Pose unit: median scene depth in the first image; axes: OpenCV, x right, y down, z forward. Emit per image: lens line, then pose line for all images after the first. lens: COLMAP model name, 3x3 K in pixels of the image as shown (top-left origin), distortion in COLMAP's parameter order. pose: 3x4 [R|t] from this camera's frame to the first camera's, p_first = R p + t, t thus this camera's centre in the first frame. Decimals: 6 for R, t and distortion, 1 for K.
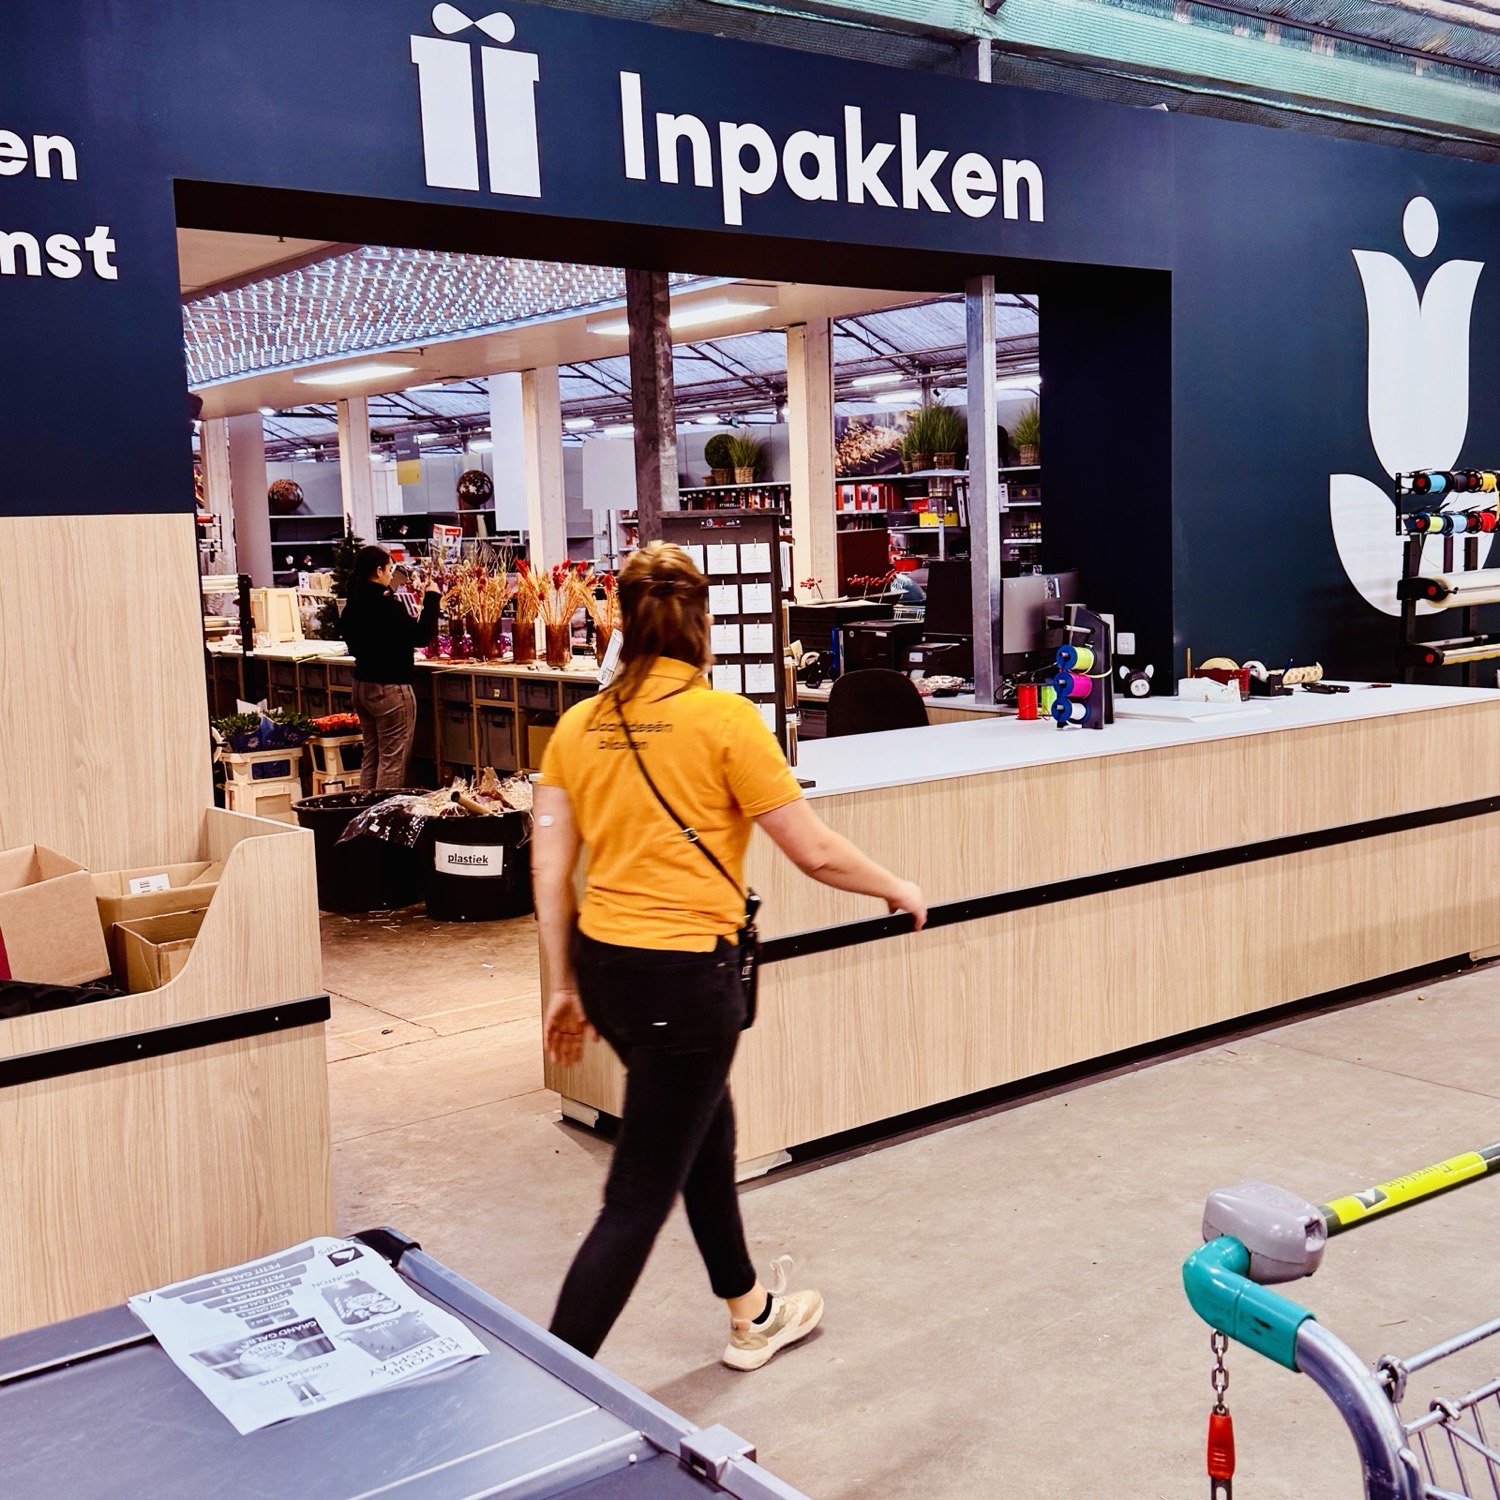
lens RADIAL K [[1845.7, 0, 751.7], [0, 1845.7, 749.6], [0, 0, 1]] dist [-0.014706, 0.000000]
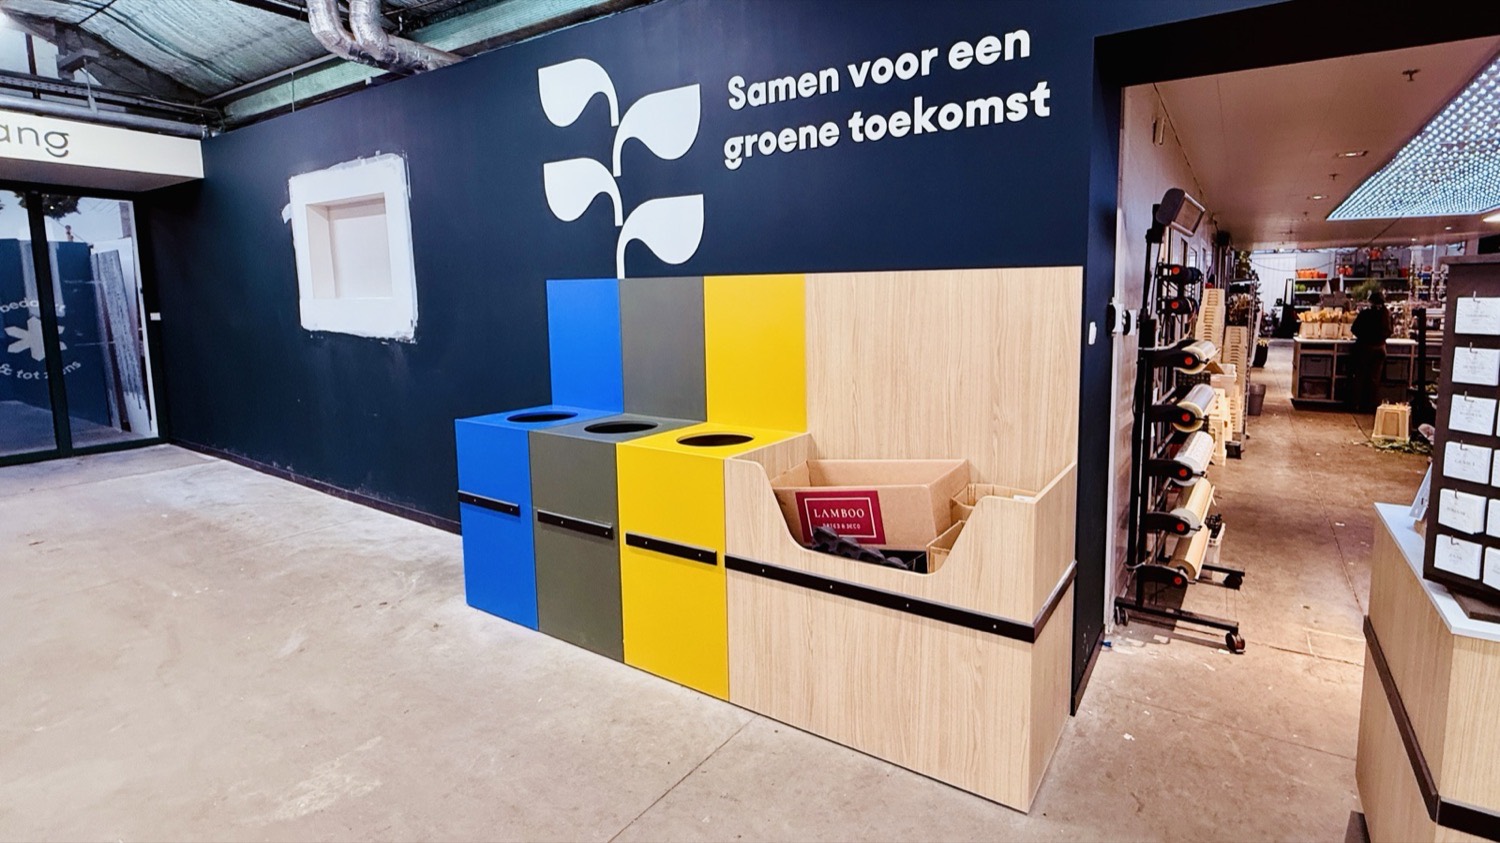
lens RADIAL K [[688.6, 0, 814.2], [0, 688.6, 366.5], [0, 0, 1]] dist [0.001149, 0.000288]
pose [[0.374008, 0.122933, -0.919242, 0.140722], [-0.104964, 0.990418, 0.089746, -0.078379], [0.921466, 0.062922, 0.383328, 0.615940]]
